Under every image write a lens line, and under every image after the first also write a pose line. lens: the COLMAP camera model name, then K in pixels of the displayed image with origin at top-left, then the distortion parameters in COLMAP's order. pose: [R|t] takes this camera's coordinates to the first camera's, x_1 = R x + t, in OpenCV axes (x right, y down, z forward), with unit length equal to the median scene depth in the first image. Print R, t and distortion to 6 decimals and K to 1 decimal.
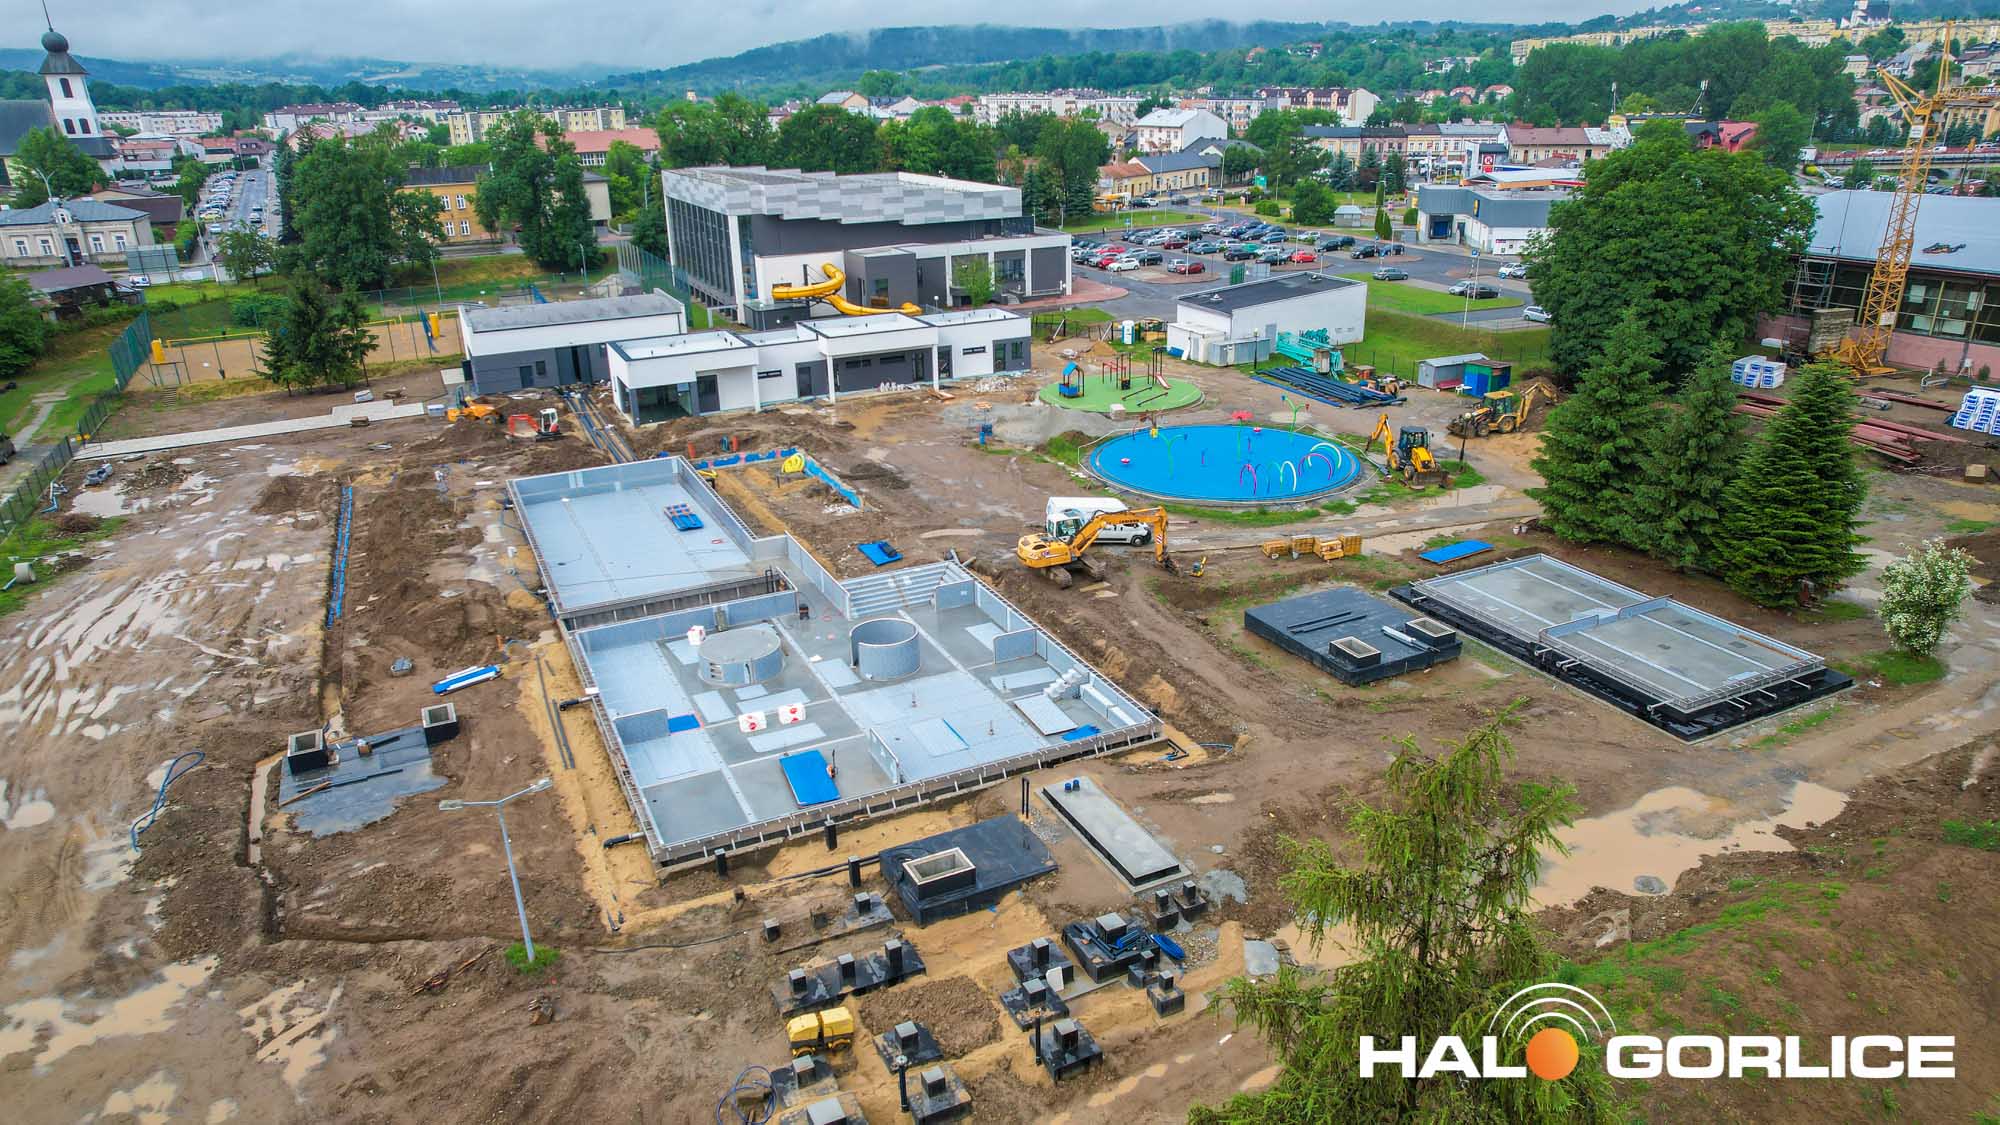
lens RADIAL K [[1285.0, 0, 1000.0], [0, 1285.0, 562.5], [0, 0, 1]] dist [-0.074729, 0.068677]
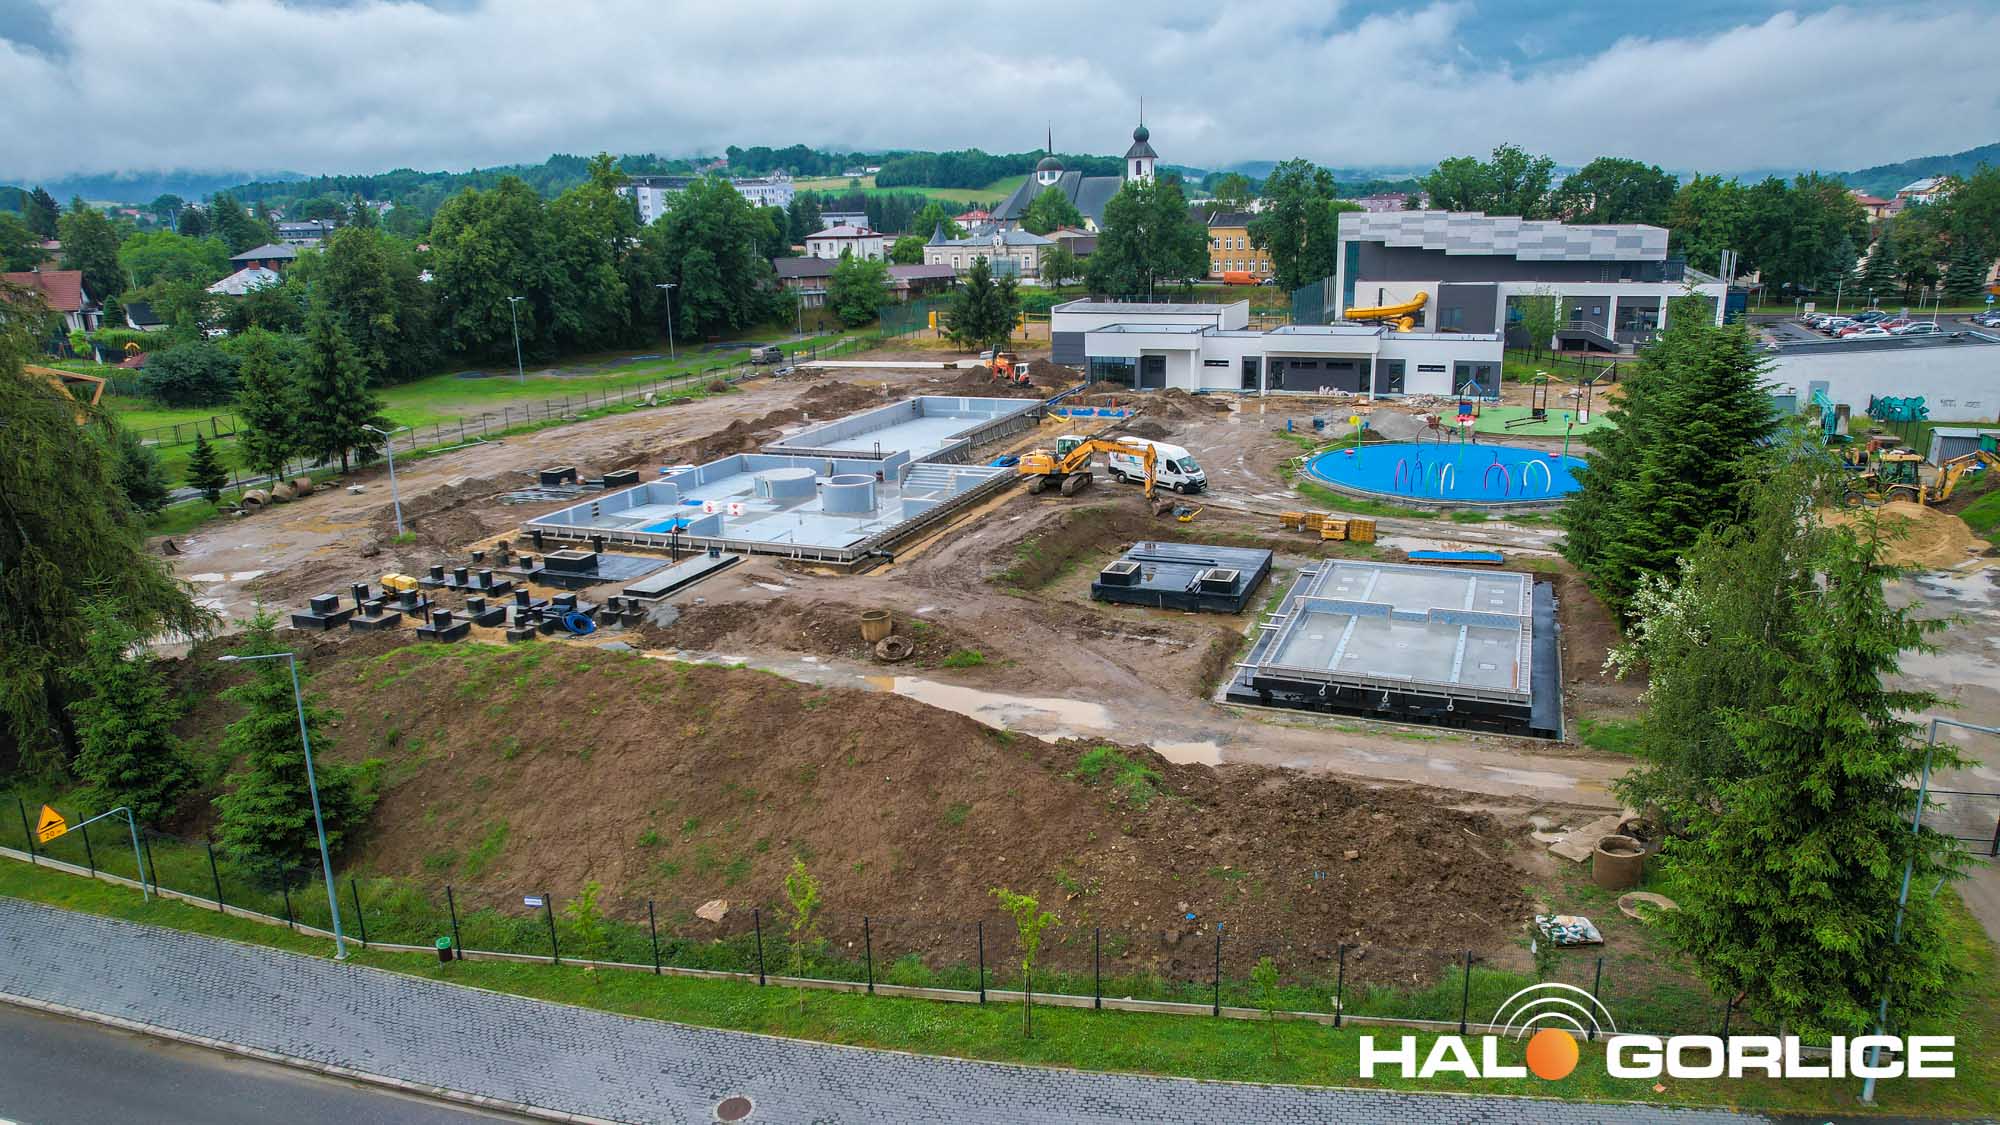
lens RADIAL K [[1285.0, 0, 1000.0], [0, 1285.0, 562.5], [0, 0, 1]] dist [-0.074729, 0.068677]
pose [[0.671667, 0.199868, -0.713384, 0.471451], [-0.253636, 0.966769, 0.032054, 0.027741], [0.696084, 0.159410, 0.700040, 0.121497]]
